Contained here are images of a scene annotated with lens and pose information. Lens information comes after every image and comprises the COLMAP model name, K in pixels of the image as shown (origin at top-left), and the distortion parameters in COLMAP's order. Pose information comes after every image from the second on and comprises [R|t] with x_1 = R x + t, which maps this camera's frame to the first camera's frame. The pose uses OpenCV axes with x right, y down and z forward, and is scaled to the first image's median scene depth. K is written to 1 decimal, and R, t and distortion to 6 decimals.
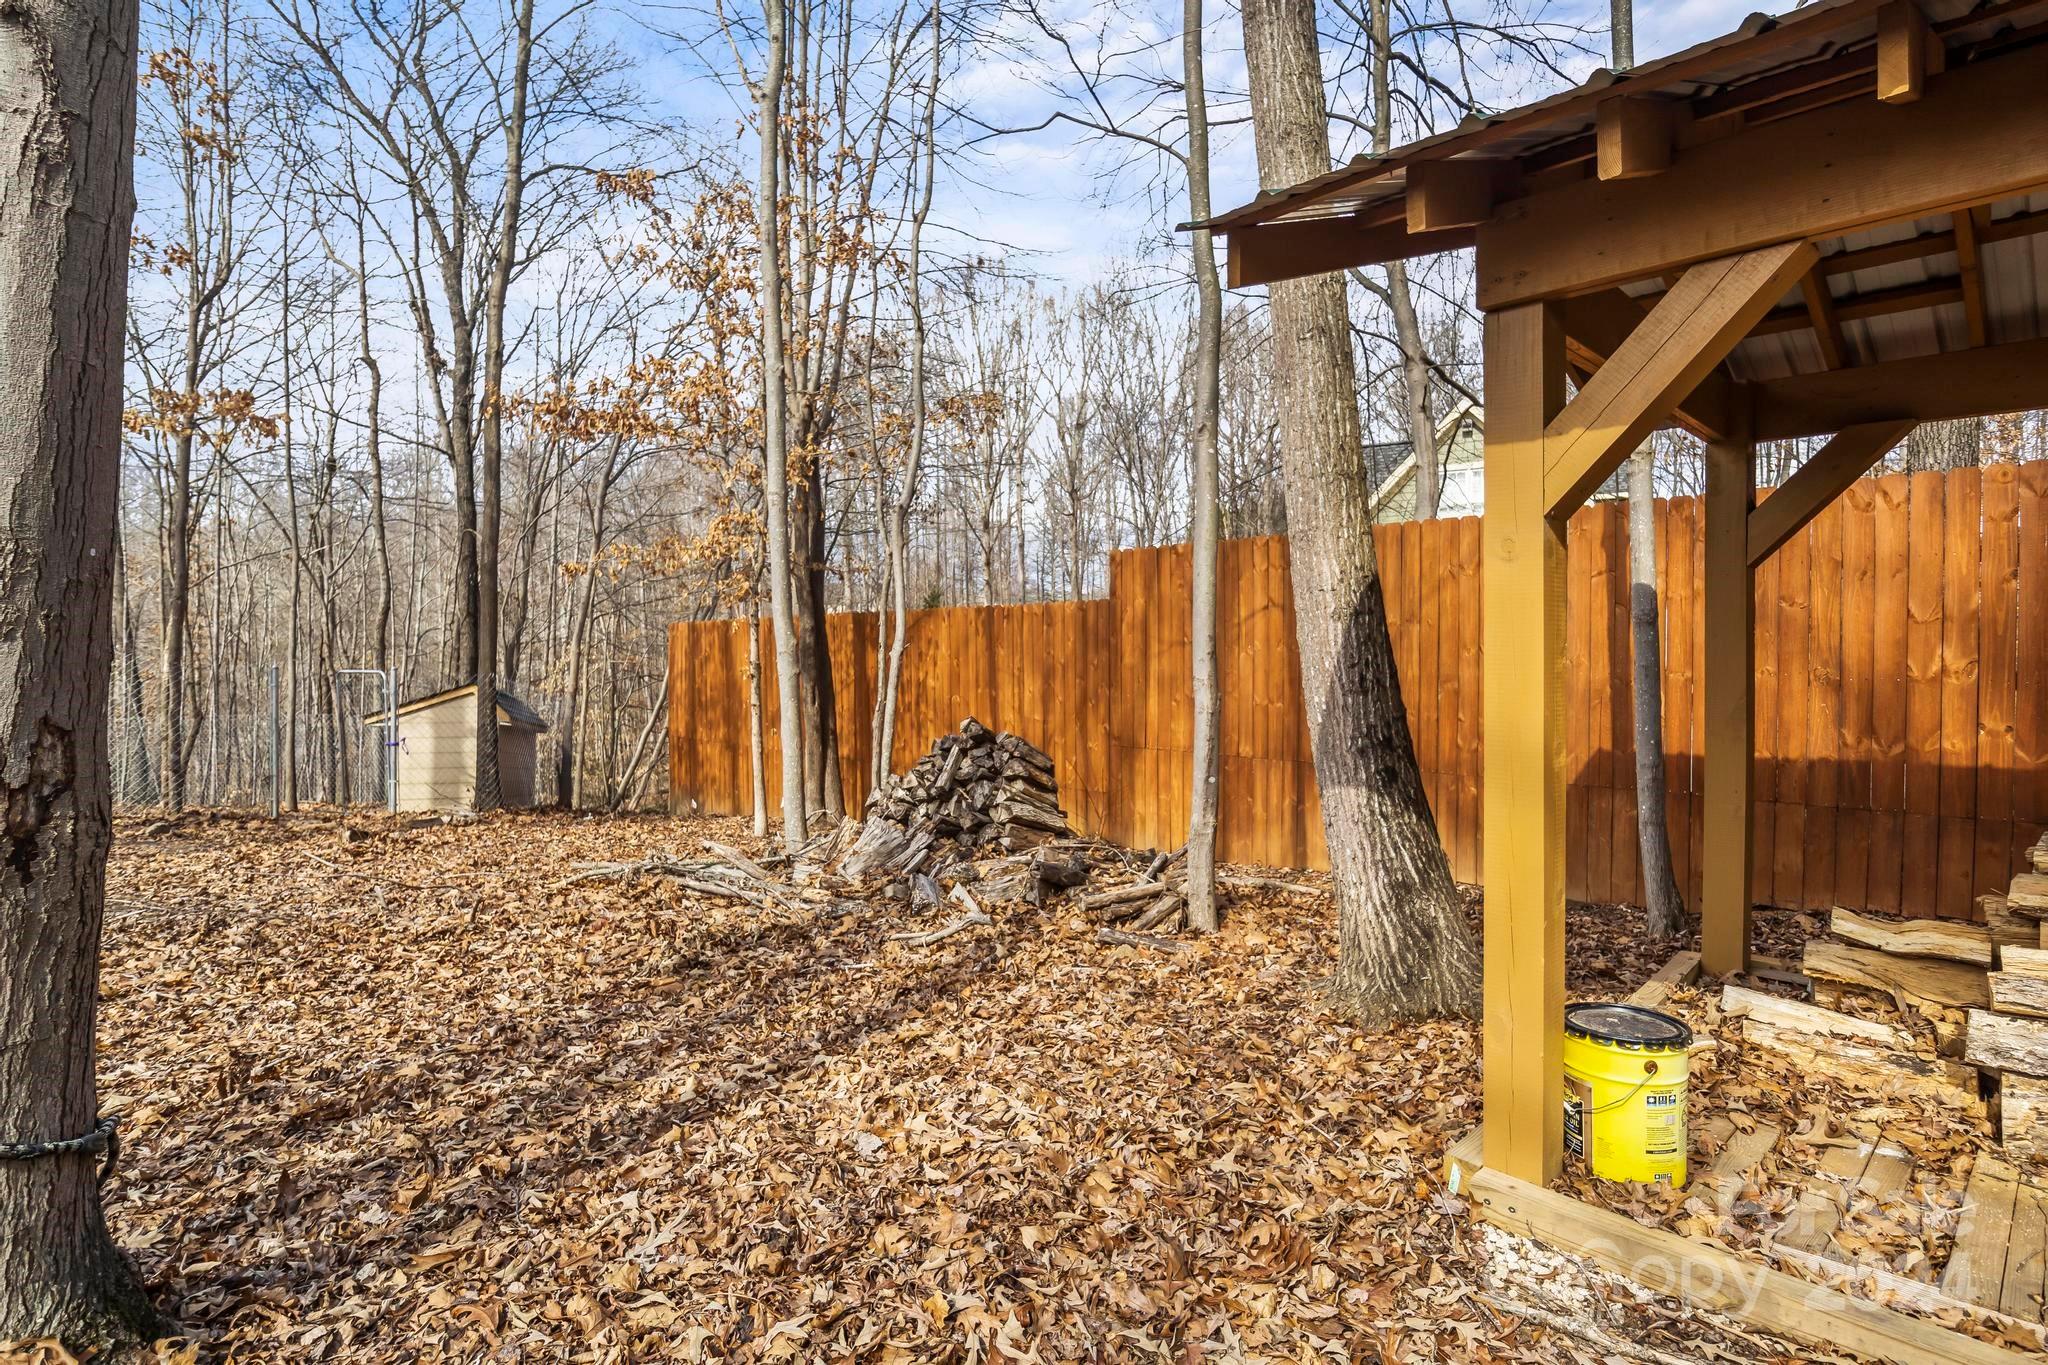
lens RADIAL K [[1059.2, 0, 1024.0], [0, 1059.2, 682.5], [0, 0, 1]] dist [-0.000755, -0.000020]
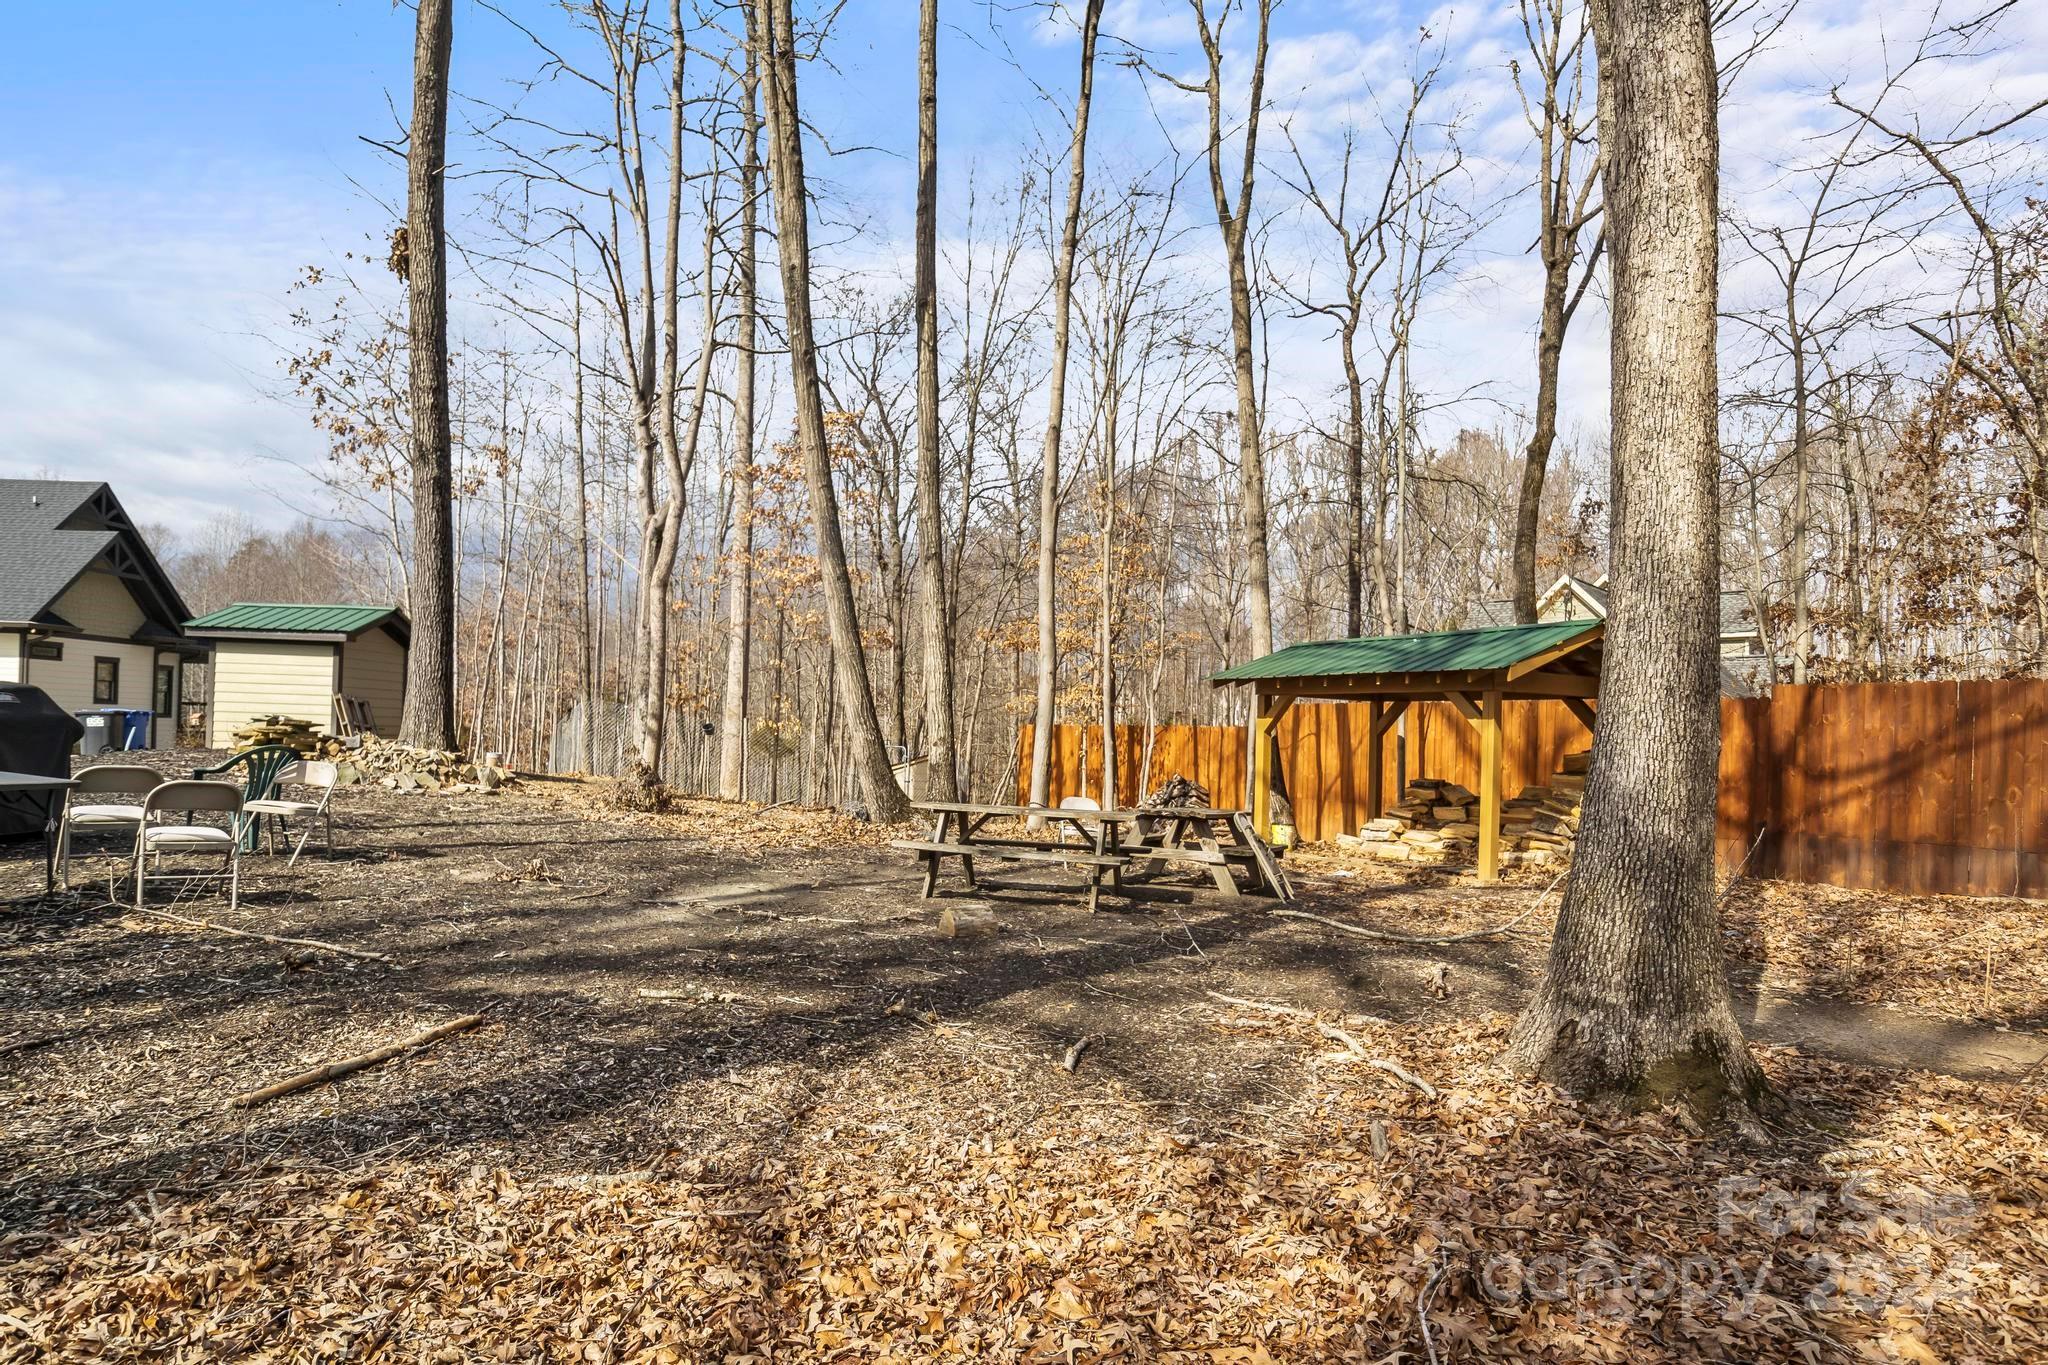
lens RADIAL K [[1059.2, 0, 1024.0], [0, 1059.2, 682.5], [0, 0, 1]] dist [-0.000755, -0.000020]
pose [[0.972190, 0.020555, -0.233289, 0.060597], [-0.039862, 0.996129, -0.078350, 0.008903], [0.230775, 0.085471, 0.969246, -0.538527]]
